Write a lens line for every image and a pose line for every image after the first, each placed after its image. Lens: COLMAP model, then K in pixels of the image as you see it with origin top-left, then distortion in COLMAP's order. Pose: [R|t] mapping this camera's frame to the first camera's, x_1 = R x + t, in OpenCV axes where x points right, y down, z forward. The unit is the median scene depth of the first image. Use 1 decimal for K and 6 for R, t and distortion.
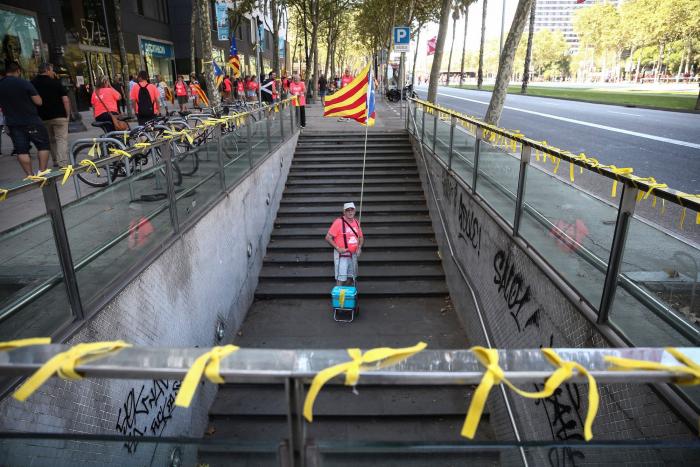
lens RADIAL K [[491.3, 0, 350.0], [0, 491.3, 233.5], [0, 0, 1]] dist [0.002114, 0.000988]
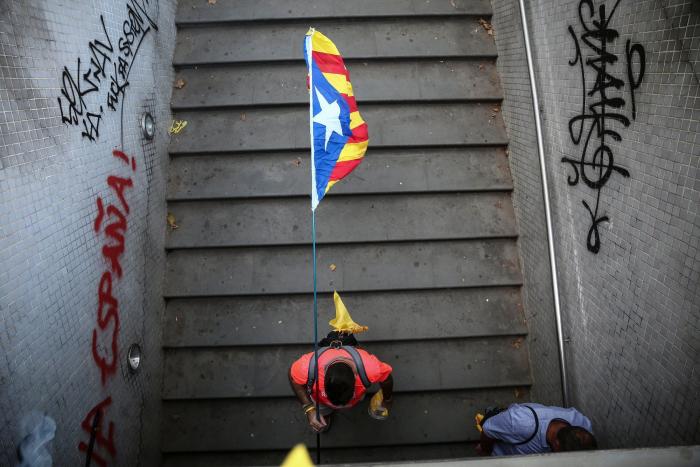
lens RADIAL K [[491.3, 0, 350.0], [0, 491.3, 233.5], [0, 0, 1]] dist [0.002114, 0.000988]
pose [[0.997884, -0.035436, 0.054508, -0.053089], [-0.013917, 0.702546, 0.711503, -0.041988], [-0.063507, -0.710756, 0.700566, 0.243073]]
